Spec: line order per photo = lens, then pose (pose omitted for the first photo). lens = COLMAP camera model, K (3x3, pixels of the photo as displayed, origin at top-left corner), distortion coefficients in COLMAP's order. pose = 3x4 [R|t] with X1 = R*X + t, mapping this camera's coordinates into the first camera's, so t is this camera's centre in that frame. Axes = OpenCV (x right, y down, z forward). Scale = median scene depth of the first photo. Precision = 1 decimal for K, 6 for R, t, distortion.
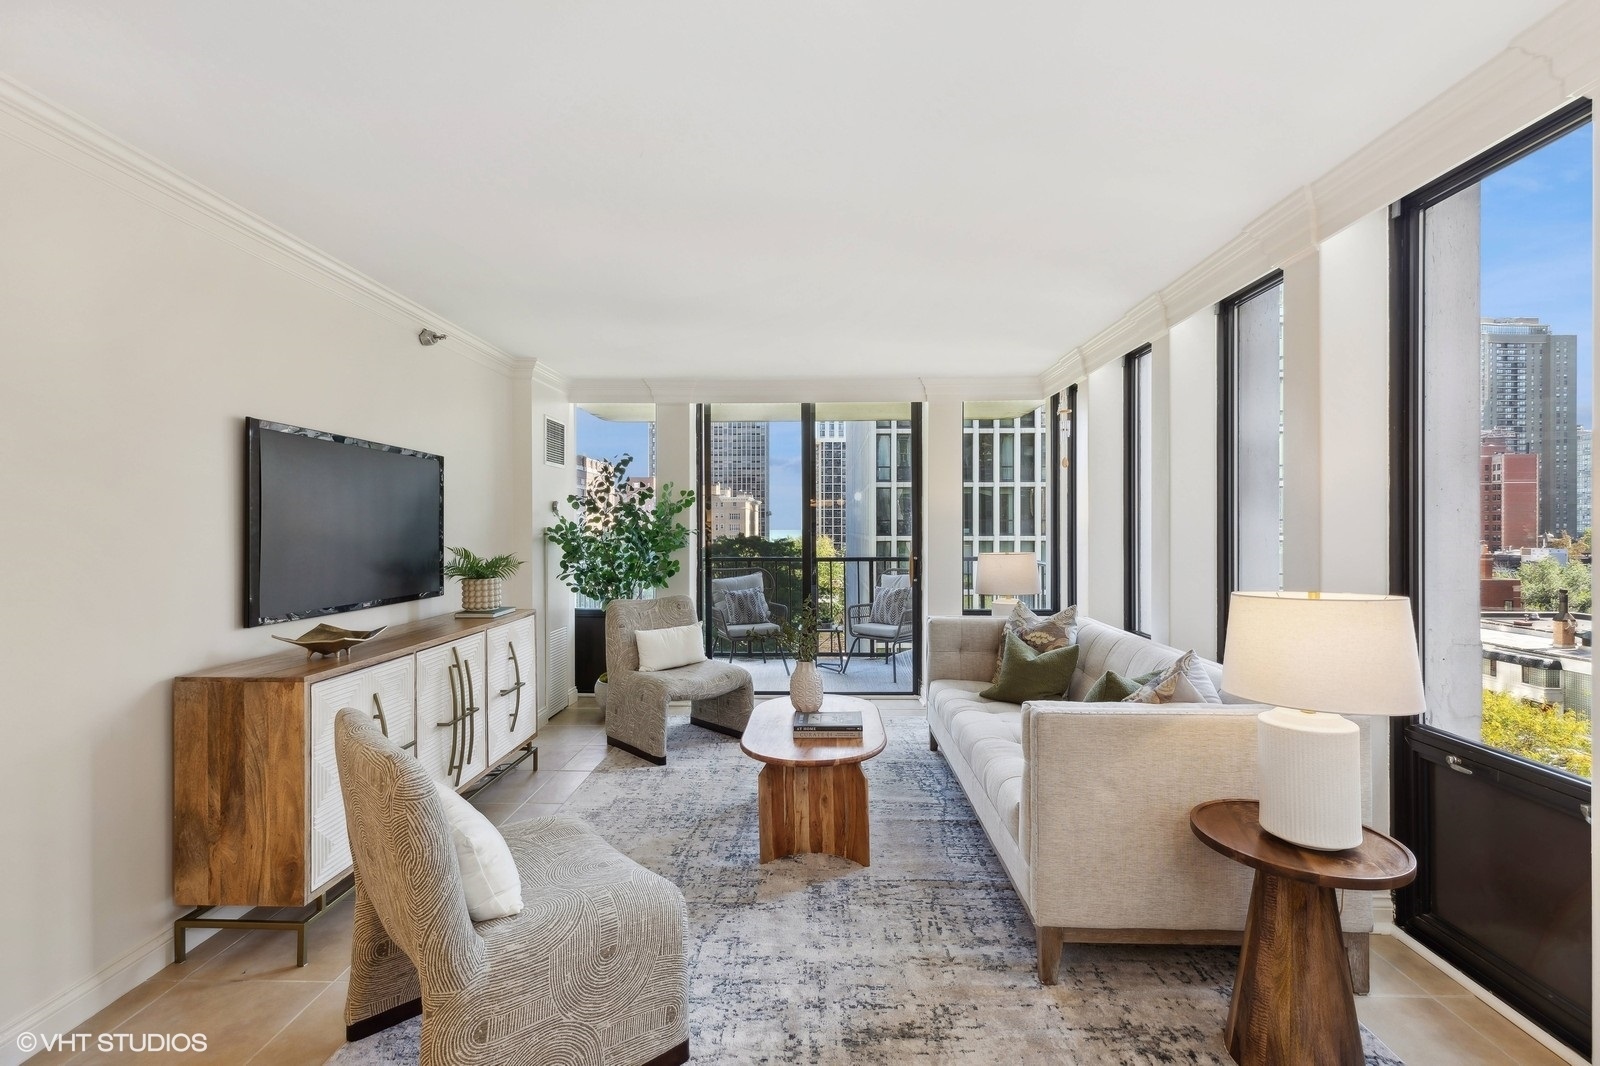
lens RADIAL K [[727.8, 0, 801.3], [0, 727.8, 529.6], [0, 0, 1]] dist [-0.000121, 0.001572]
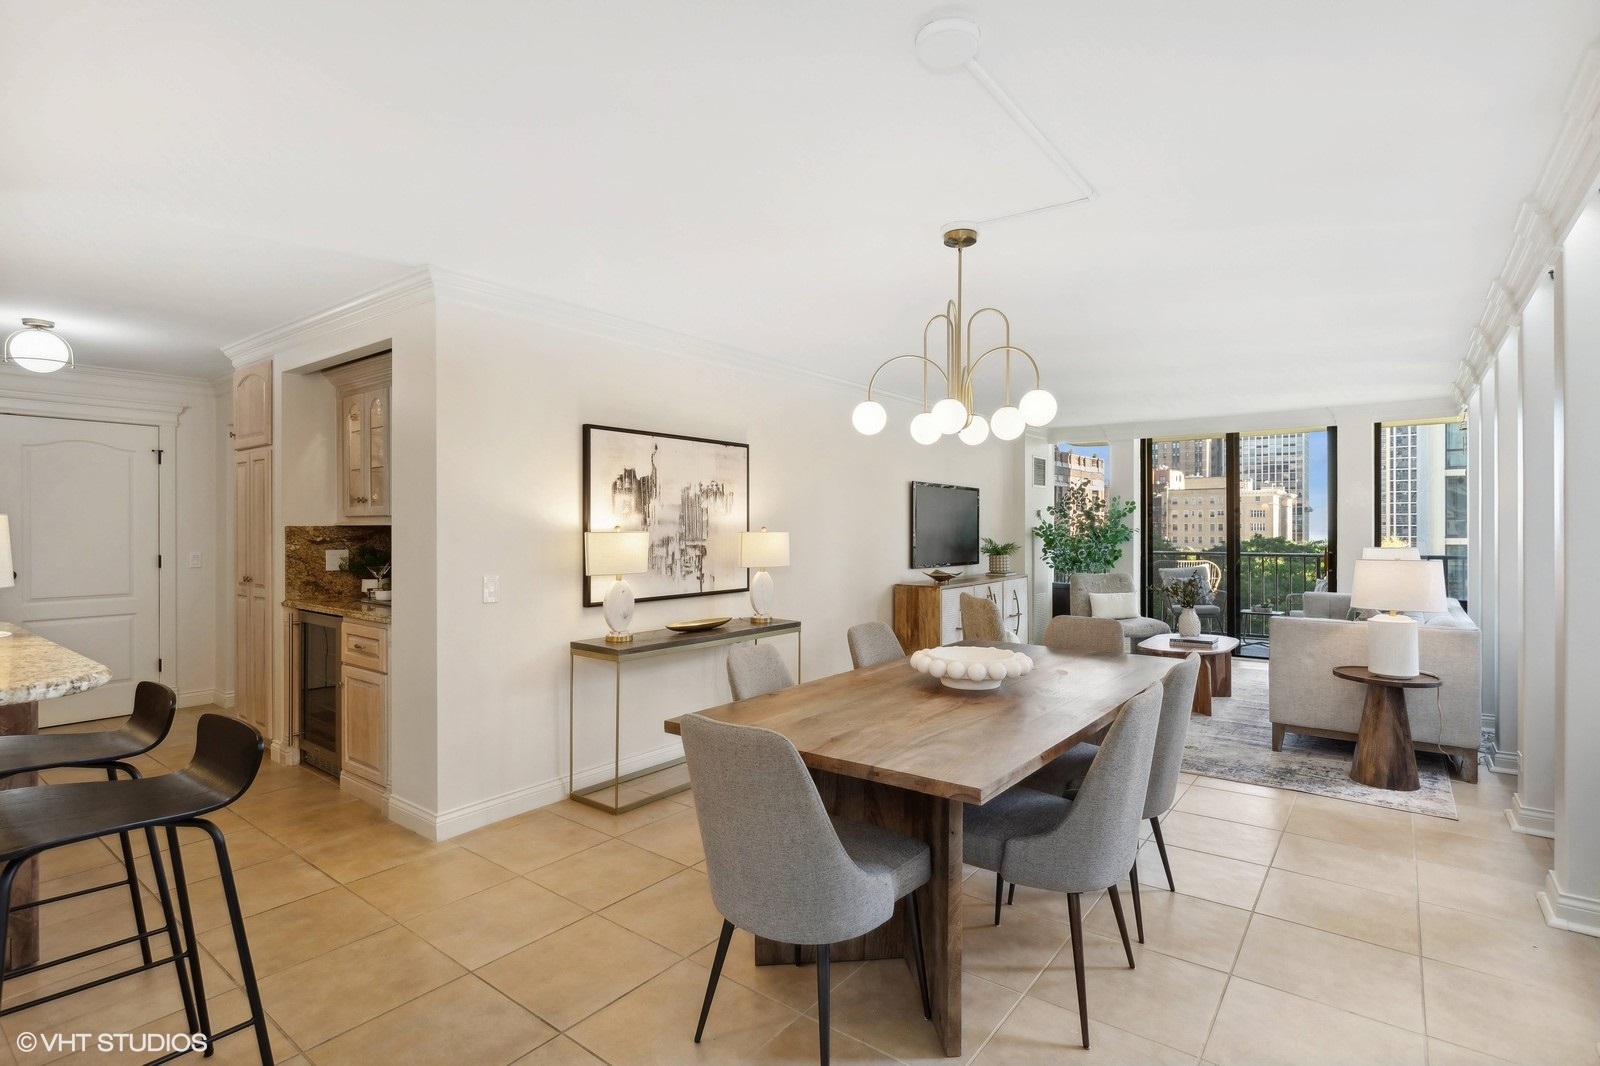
lens RADIAL K [[779.9, 0, 806.8], [0, 779.9, 535.0], [0, 0, 1]] dist [-0.003909, -0.001059]
pose [[0.814169, 0.005250, -0.580604, 0.228810], [-0.001165, 0.999972, 0.007408, 0.001980], [0.580627, -0.005355, 0.814152, -0.657757]]
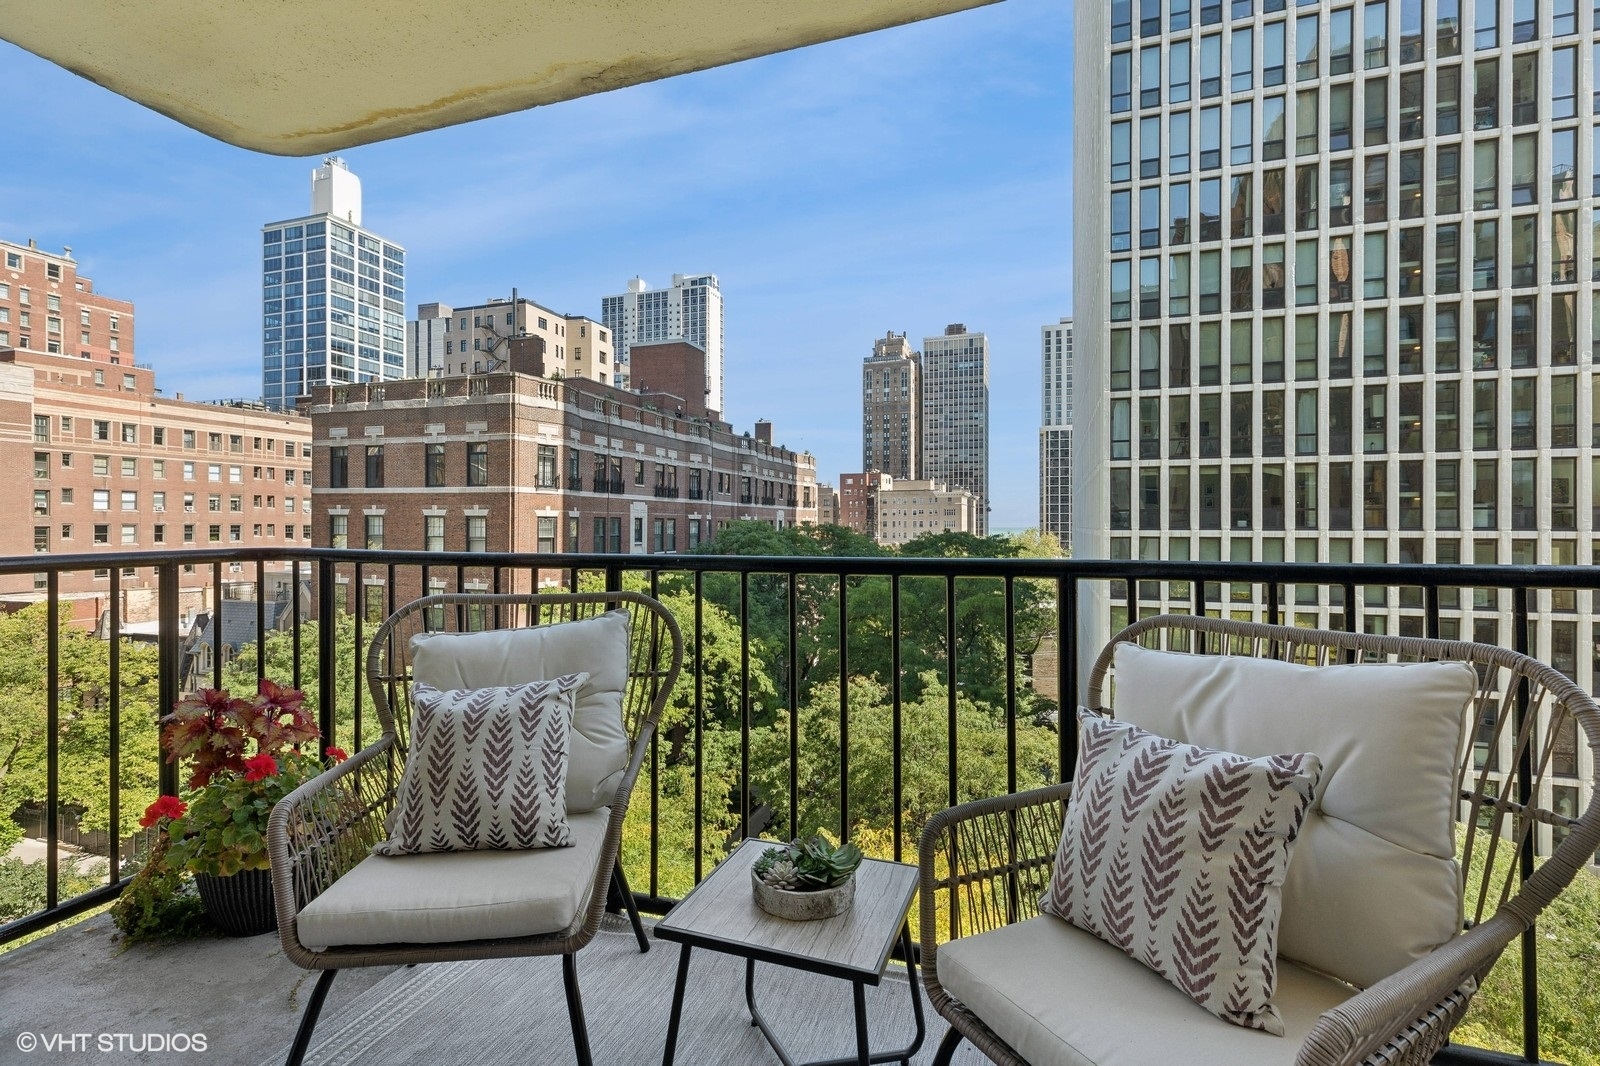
lens RADIAL K [[727.8, 0, 793.5], [0, 727.8, 527.3], [0, 0, 1]] dist [-0.000121, 0.001572]
pose [[0.952682, 0.000974, -0.303966, 0.137415], [-0.000735, 0.999999, 0.000900, 0.038641], [0.303967, -0.000634, 0.952682, 1.253983]]
